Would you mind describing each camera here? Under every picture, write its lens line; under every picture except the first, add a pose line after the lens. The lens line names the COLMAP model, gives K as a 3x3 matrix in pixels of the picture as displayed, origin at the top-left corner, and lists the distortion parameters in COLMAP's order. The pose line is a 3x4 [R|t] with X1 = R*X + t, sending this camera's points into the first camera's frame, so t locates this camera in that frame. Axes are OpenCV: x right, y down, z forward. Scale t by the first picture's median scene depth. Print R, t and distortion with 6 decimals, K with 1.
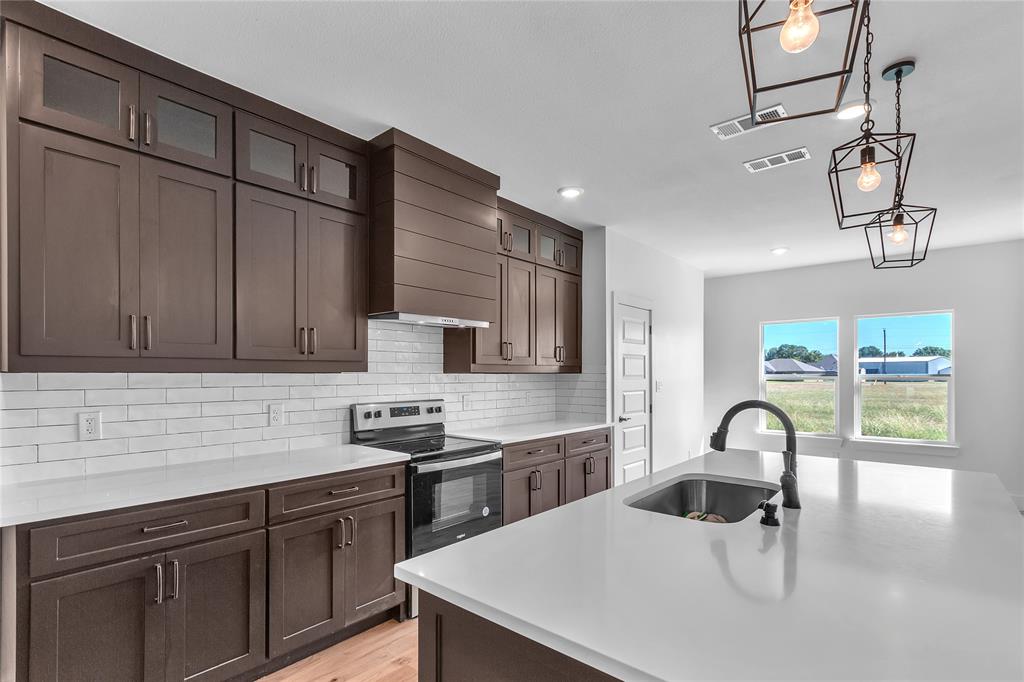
lens RADIAL K [[485.8, 0, 496.5], [0, 485.8, 382.2], [0, 0, 1]] dist [0.005716, 0.000560]
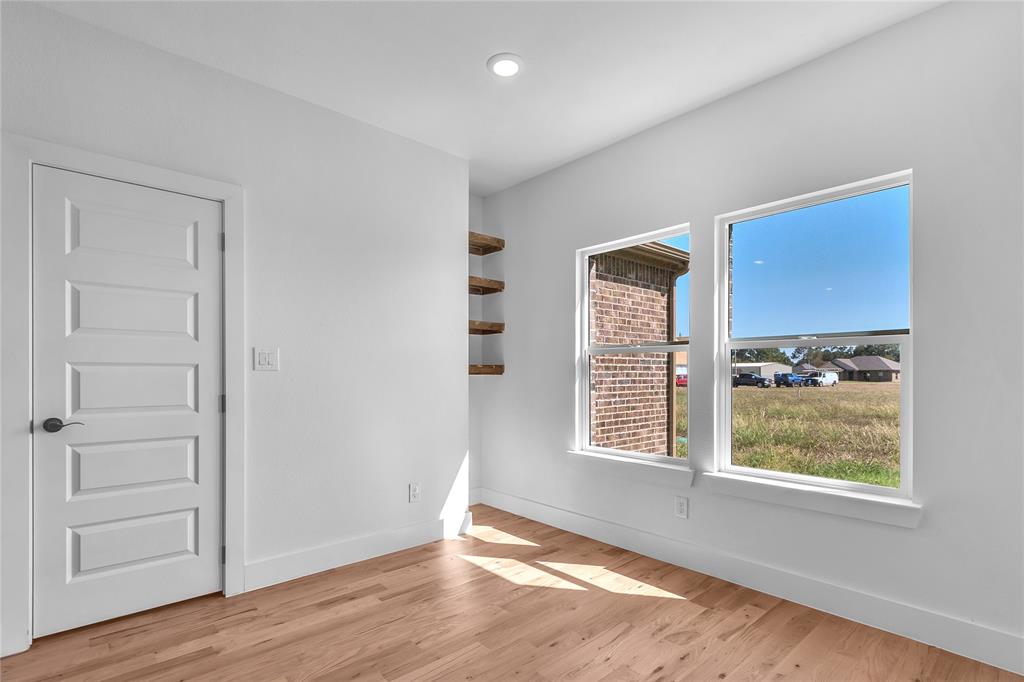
lens RADIAL K [[485.8, 0, 492.0], [0, 485.8, 381.2], [0, 0, 1]] dist [0.005716, 0.000560]
pose [[0.989517, -0.001998, -0.144401, 1.018276], [0.000694, 0.999959, -0.009081, 0.057099], [0.144413, 0.008886, 0.989478, 0.866505]]
